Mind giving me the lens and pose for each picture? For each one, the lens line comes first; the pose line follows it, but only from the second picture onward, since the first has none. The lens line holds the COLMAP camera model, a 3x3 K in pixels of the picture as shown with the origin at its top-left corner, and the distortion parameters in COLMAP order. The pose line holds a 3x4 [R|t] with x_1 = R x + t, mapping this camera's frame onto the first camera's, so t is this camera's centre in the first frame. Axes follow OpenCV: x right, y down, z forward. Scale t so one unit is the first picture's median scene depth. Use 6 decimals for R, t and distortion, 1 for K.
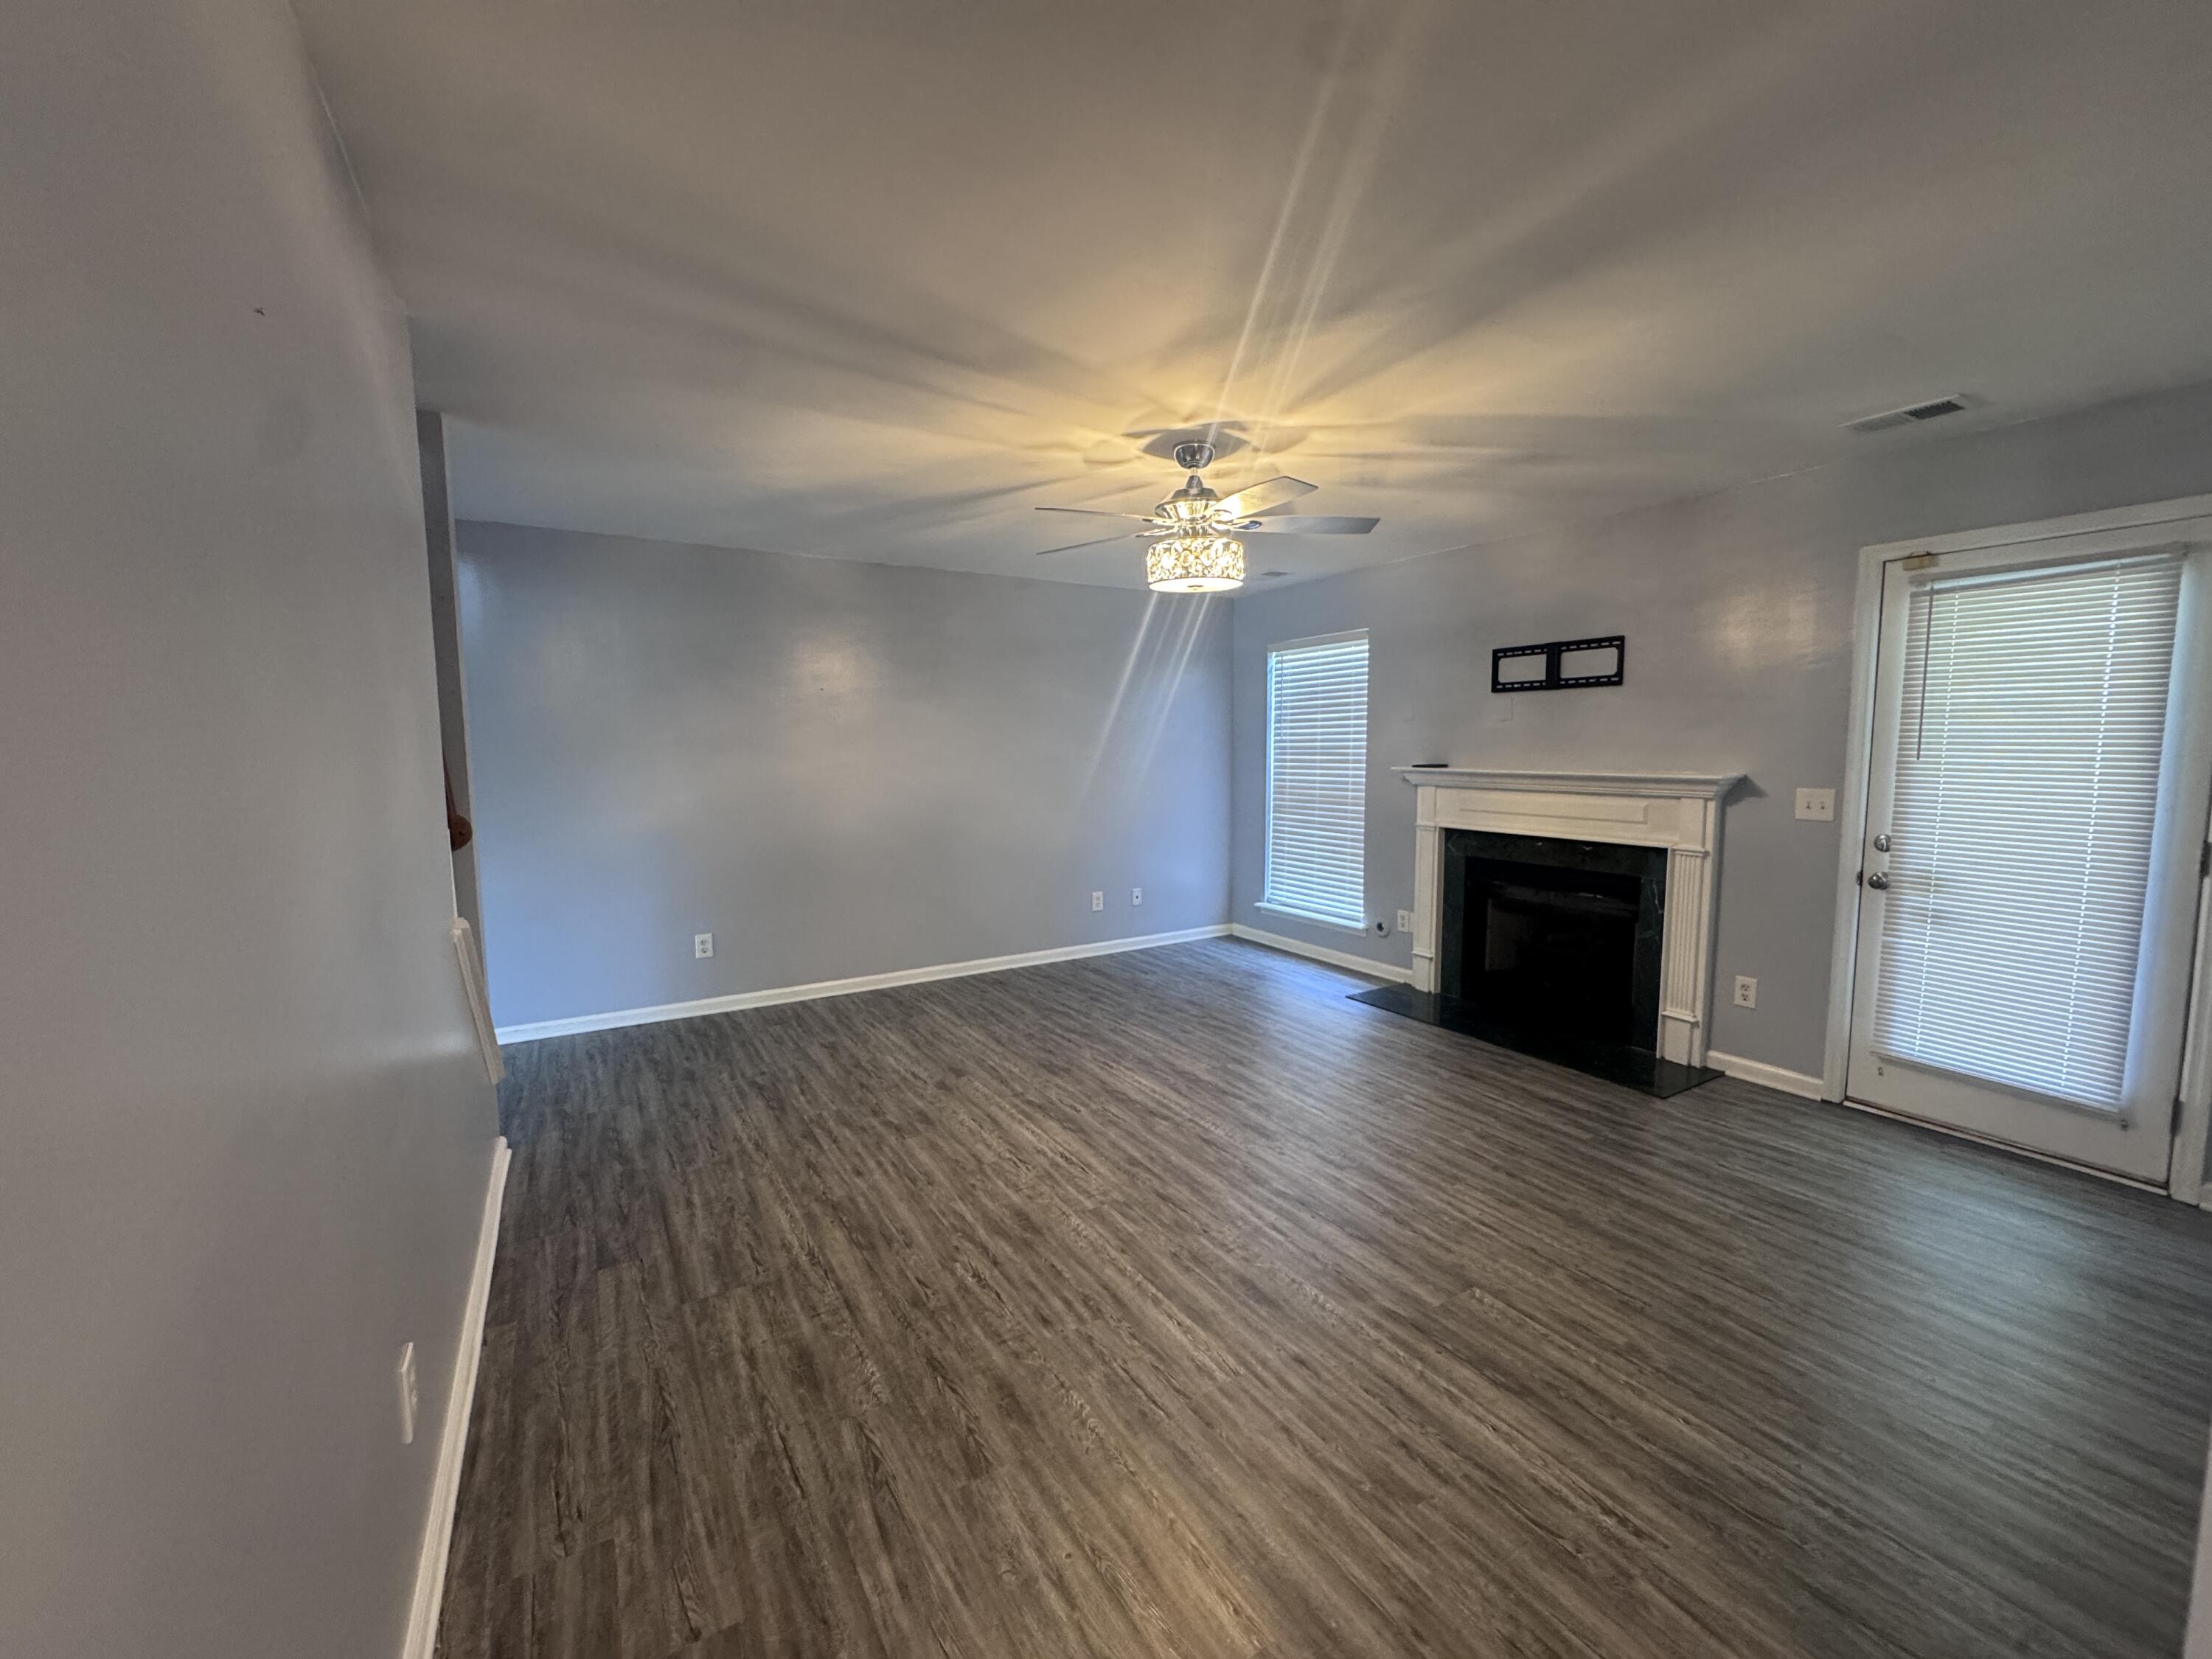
lens RADIAL K [[881.3, 0, 1107.5], [0, 881.3, 828.2], [0, 0, 1]] dist [-0.003345, 0.000617]
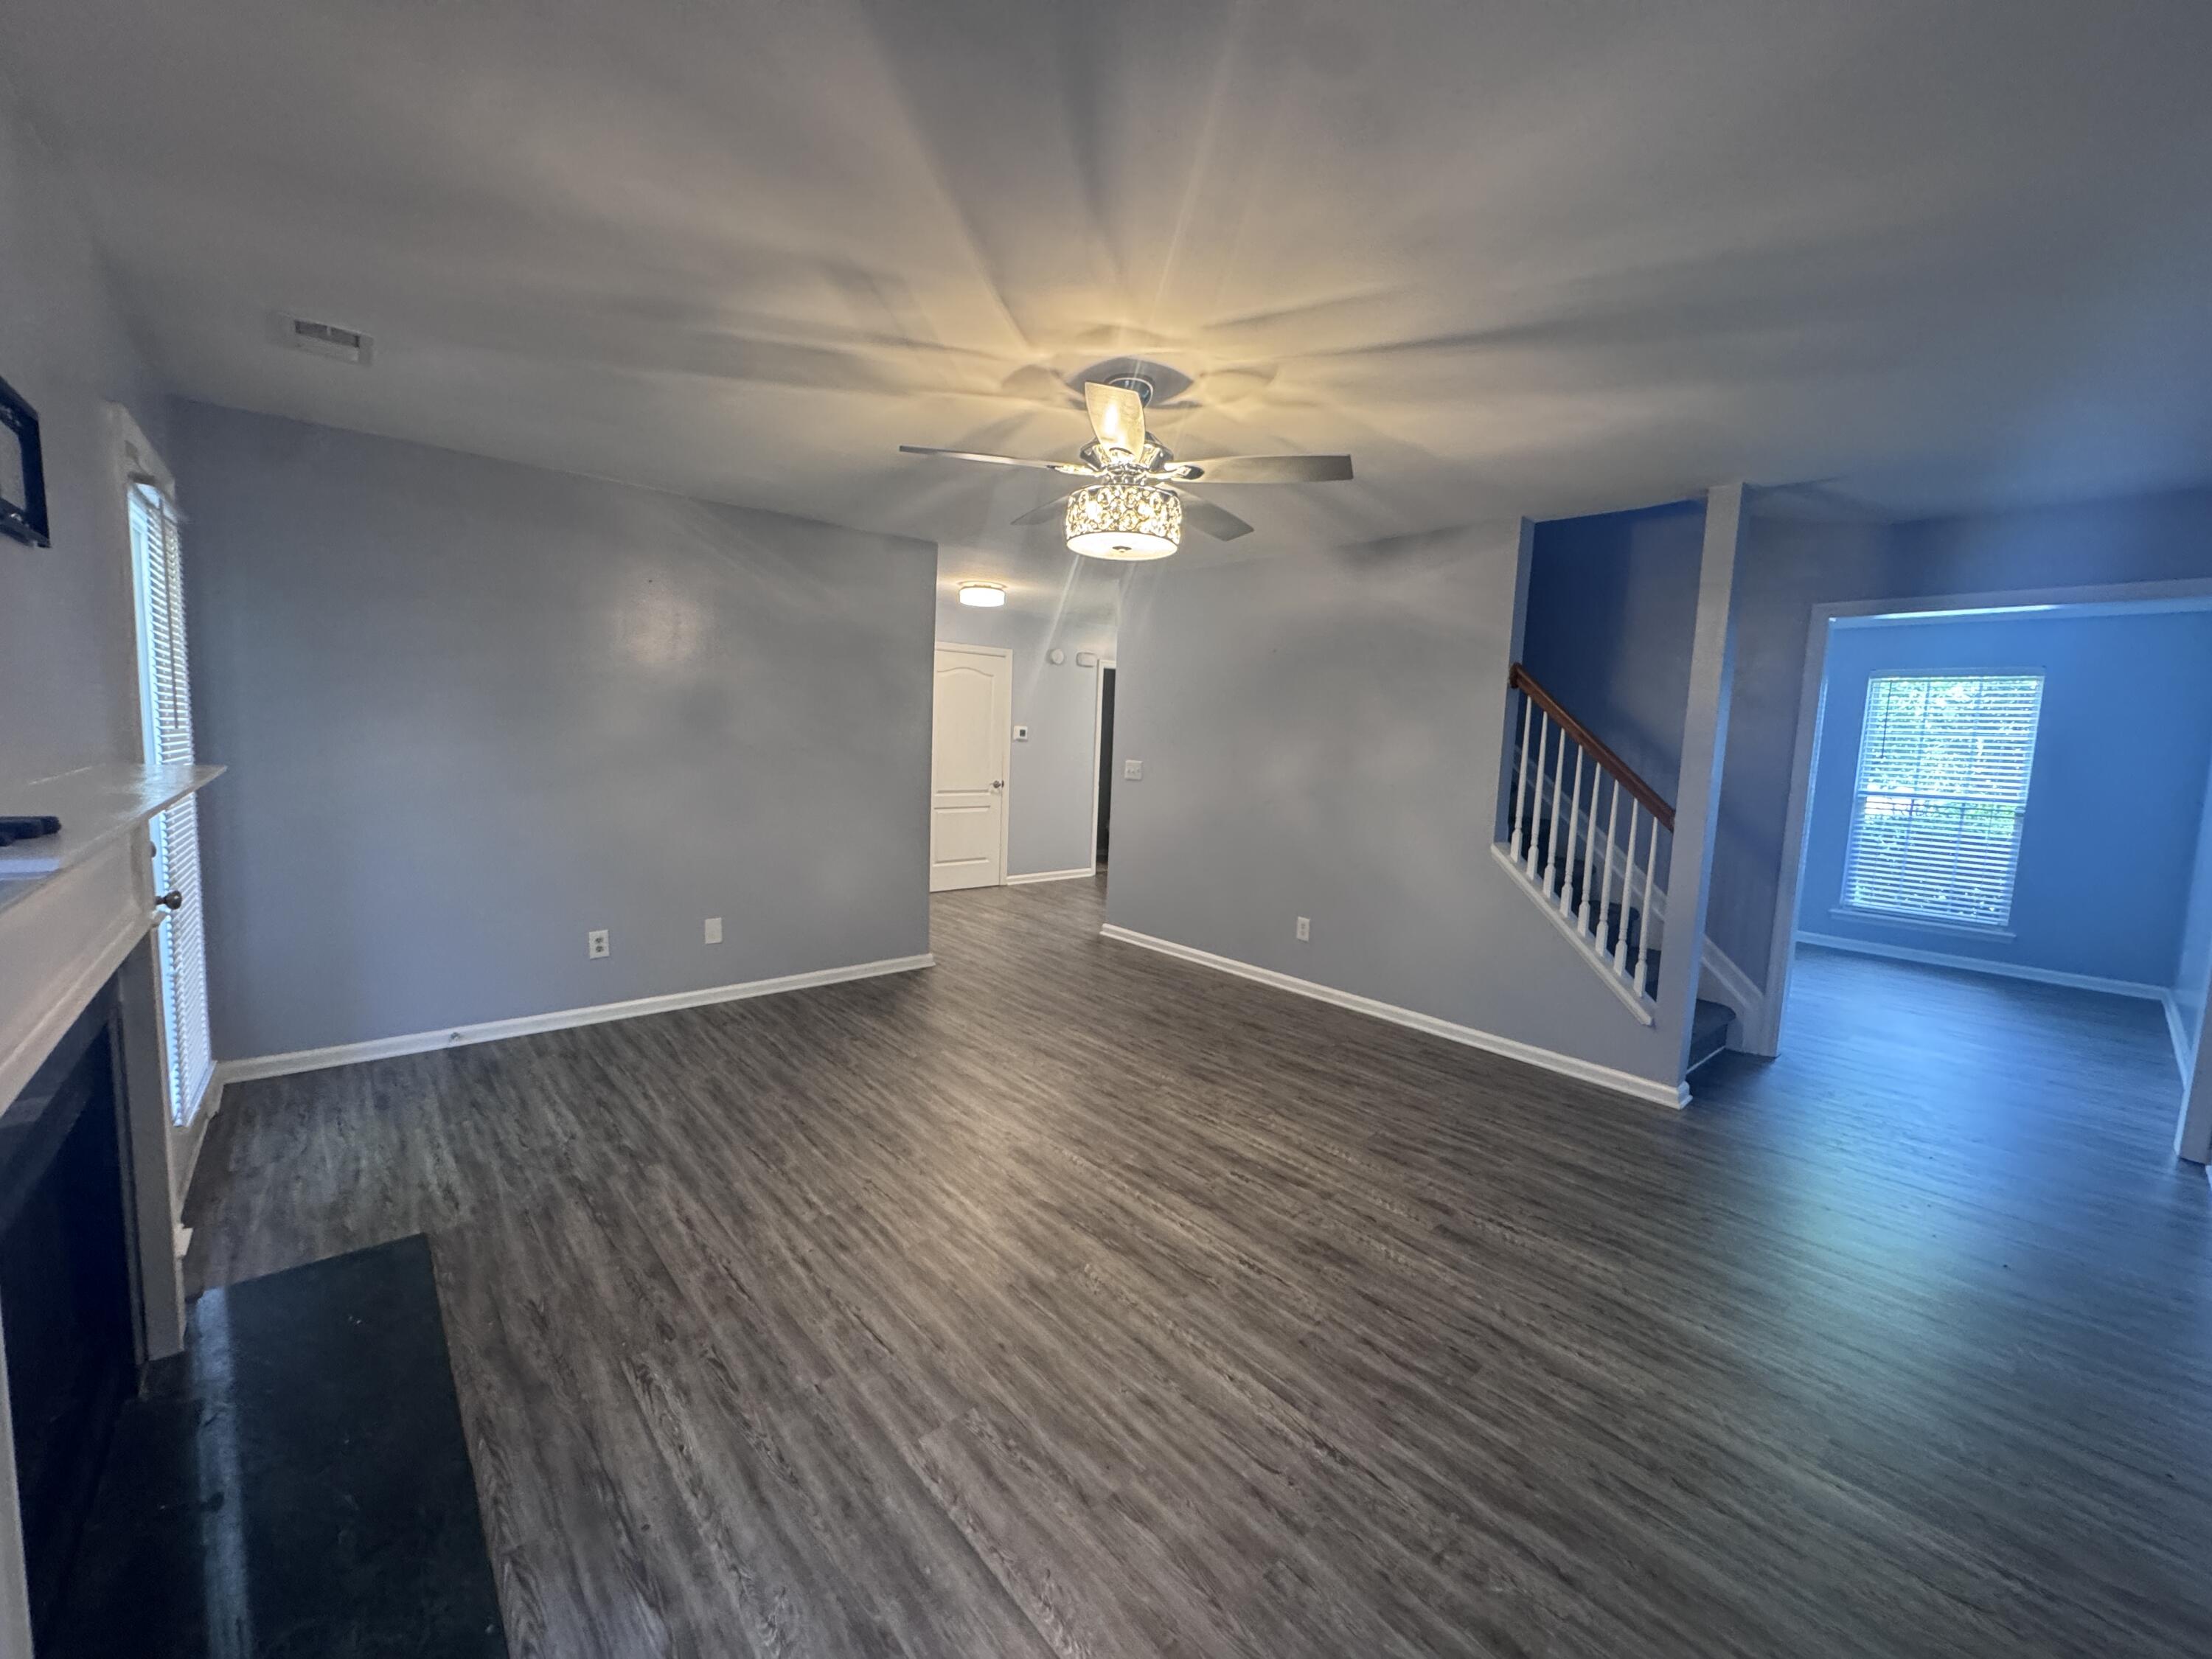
lens RADIAL K [[881.3, 0, 1106.3], [0, 881.3, 825.1], [0, 0, 1]] dist [-0.003345, 0.000617]
pose [[-0.984436, -0.012406, -0.175307, 0.252396], [-0.047601, 0.979042, 0.198019, -0.177057], [0.169176, 0.203282, -0.964394, 1.814889]]
